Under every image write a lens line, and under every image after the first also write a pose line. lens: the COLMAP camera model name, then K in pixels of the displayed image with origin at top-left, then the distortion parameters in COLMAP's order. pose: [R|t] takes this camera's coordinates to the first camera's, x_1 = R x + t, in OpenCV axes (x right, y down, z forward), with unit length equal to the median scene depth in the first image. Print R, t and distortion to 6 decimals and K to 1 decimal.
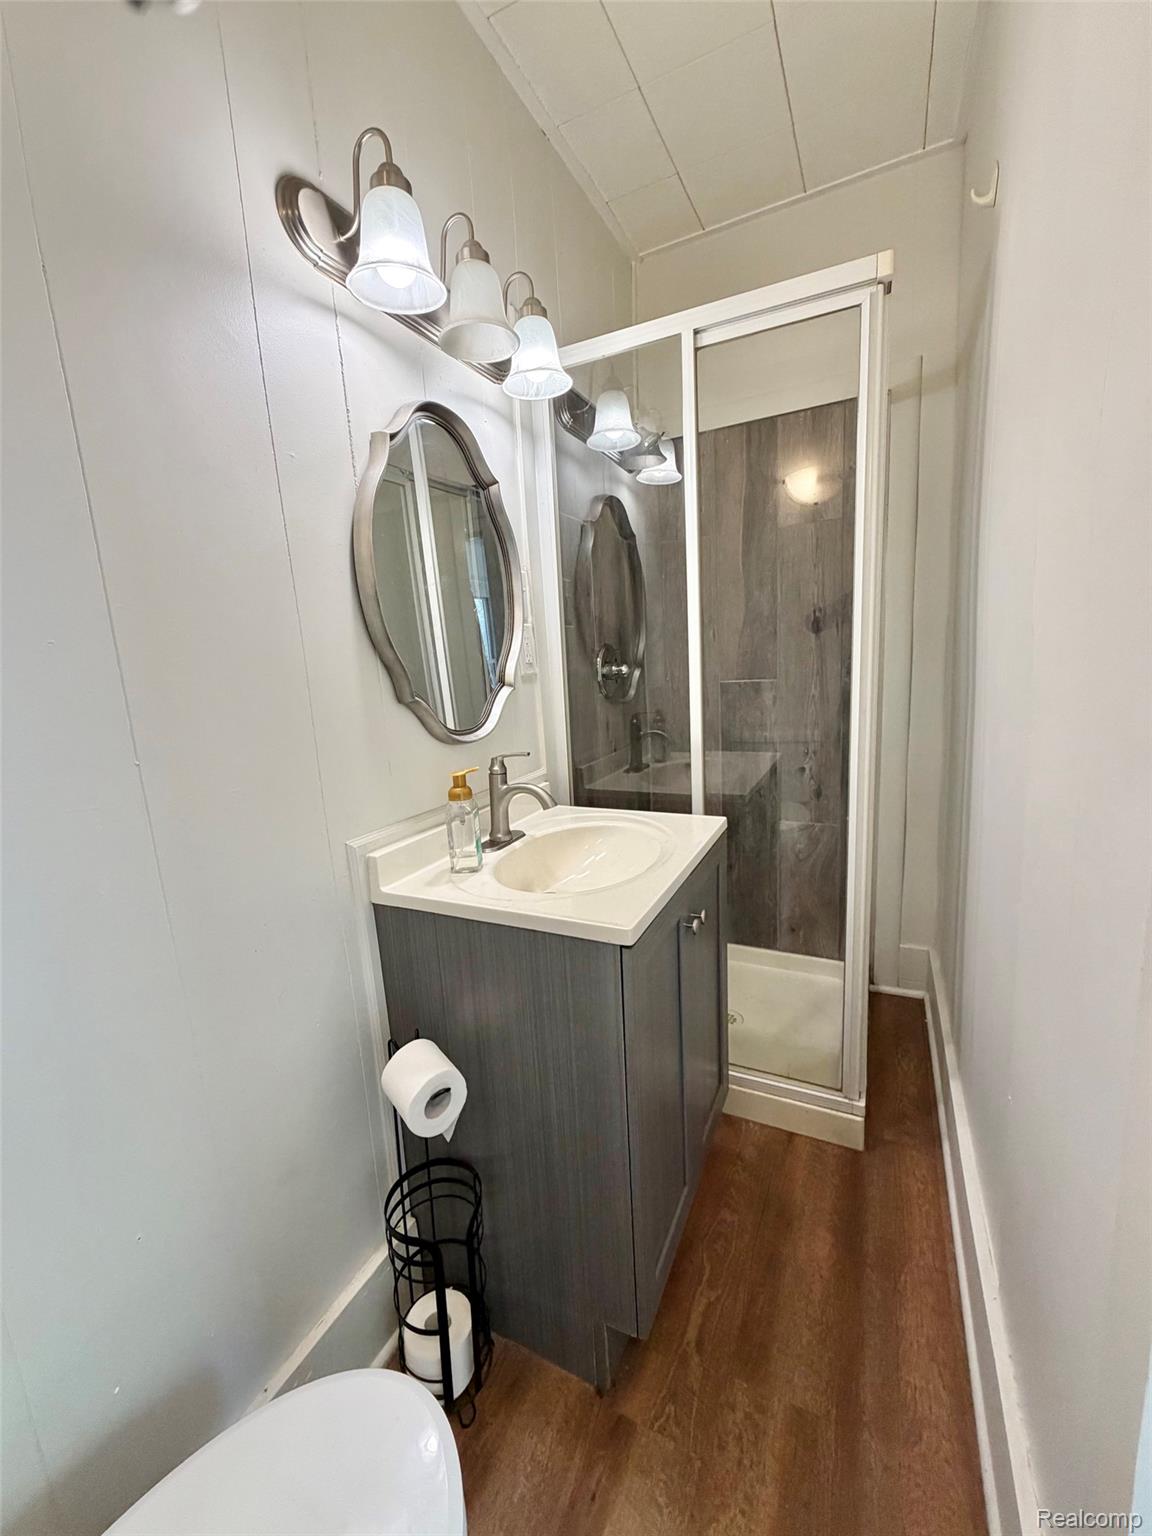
lens RADIAL K [[621.5, 0, 562.1], [0, 621.5, 736.0], [0, 0, 1]] dist [0.001532, 0.000701]
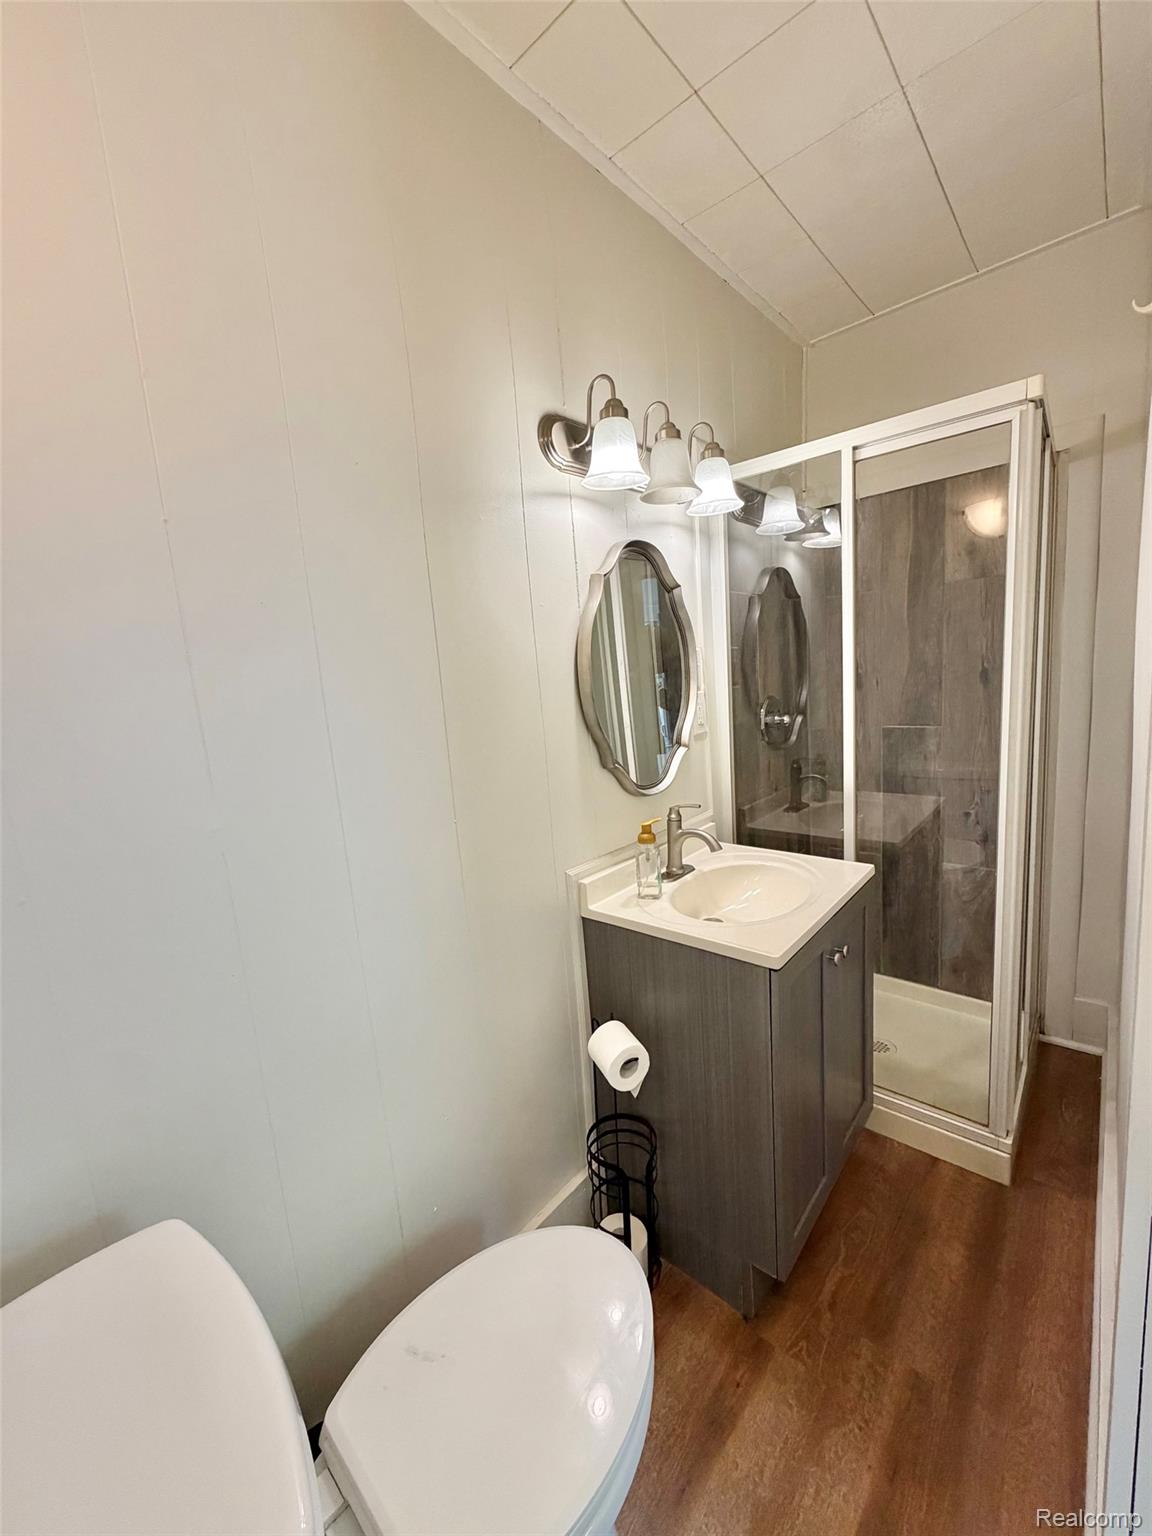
lens RADIAL K [[621.5, 0, 578.0], [0, 621.5, 736.3], [0, 0, 1]] dist [0.001532, 0.000701]
pose [[0.972145, 0.025145, -0.233027, -0.004201], [-0.026619, 0.999641, -0.003180, -0.098442], [0.232864, 0.009294, 0.972465, -0.266681]]
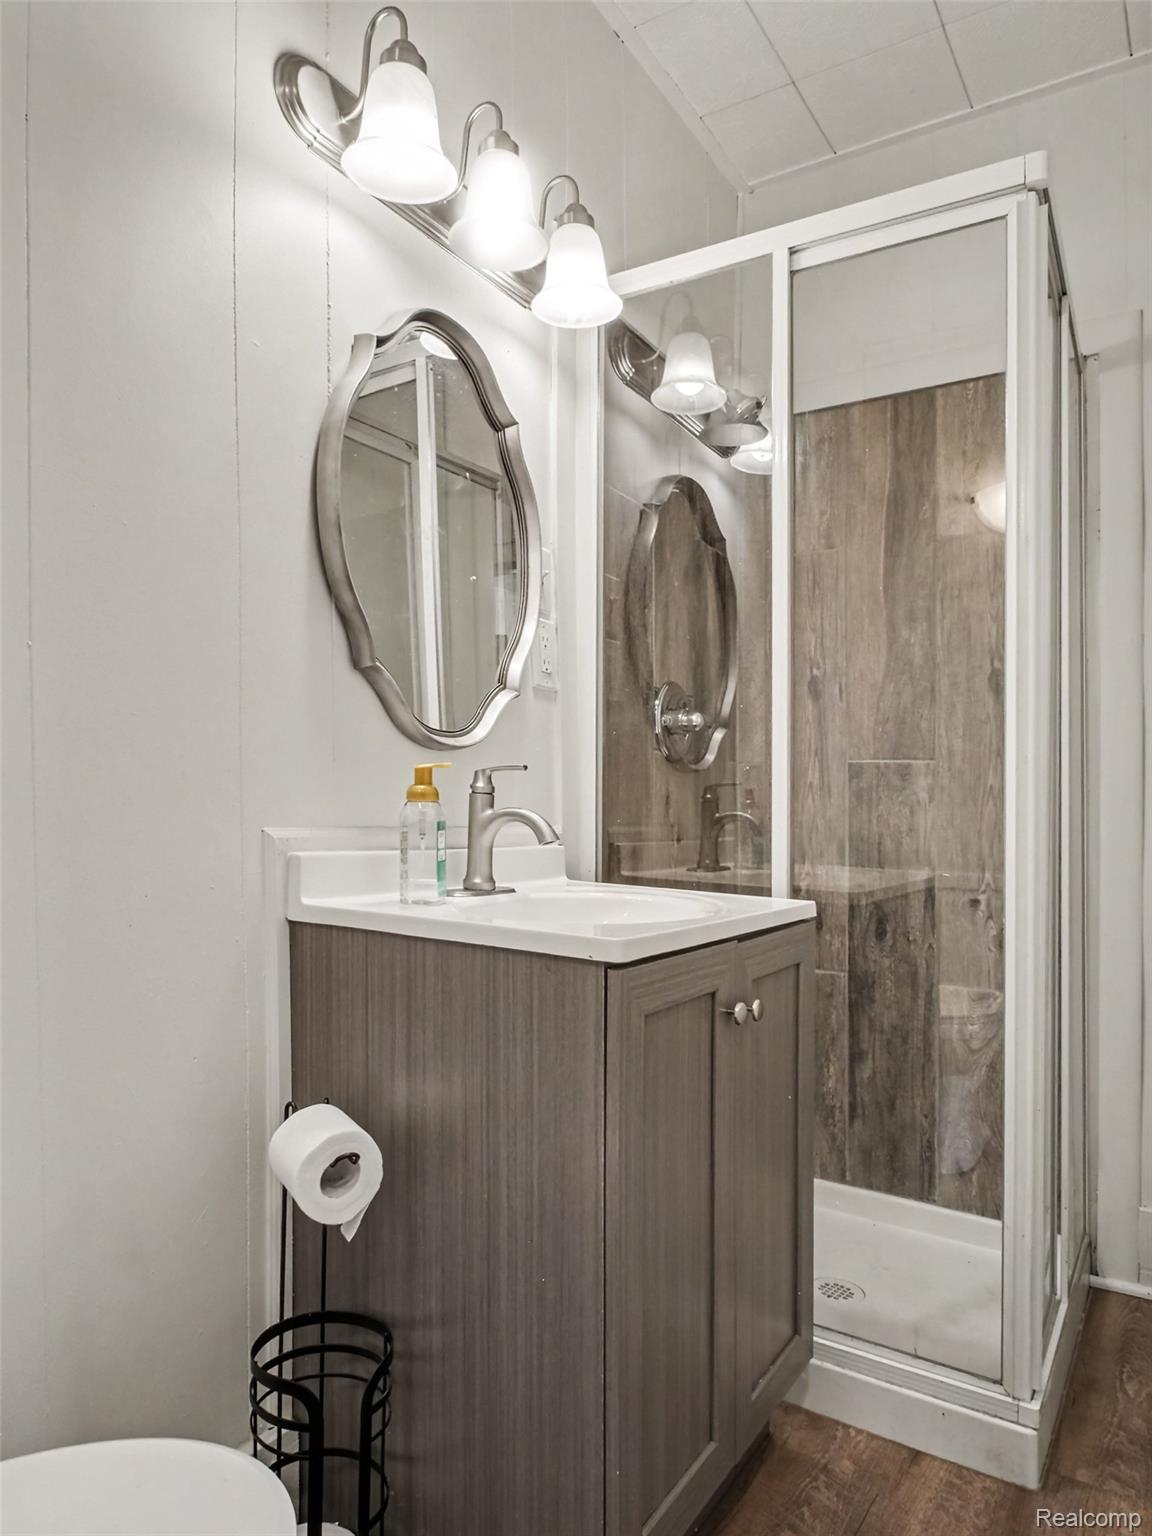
lens RADIAL K [[1001.9, 0, 561.0], [0, 1001.9, 769.8], [0, 0, 1]] dist [-0.001532, -0.000772]
pose [[0.993398, 0.059913, -0.097830, 0.098030], [-0.075027, 0.984429, -0.158966, 0.207300], [0.086783, 0.165256, 0.982425, -0.137054]]
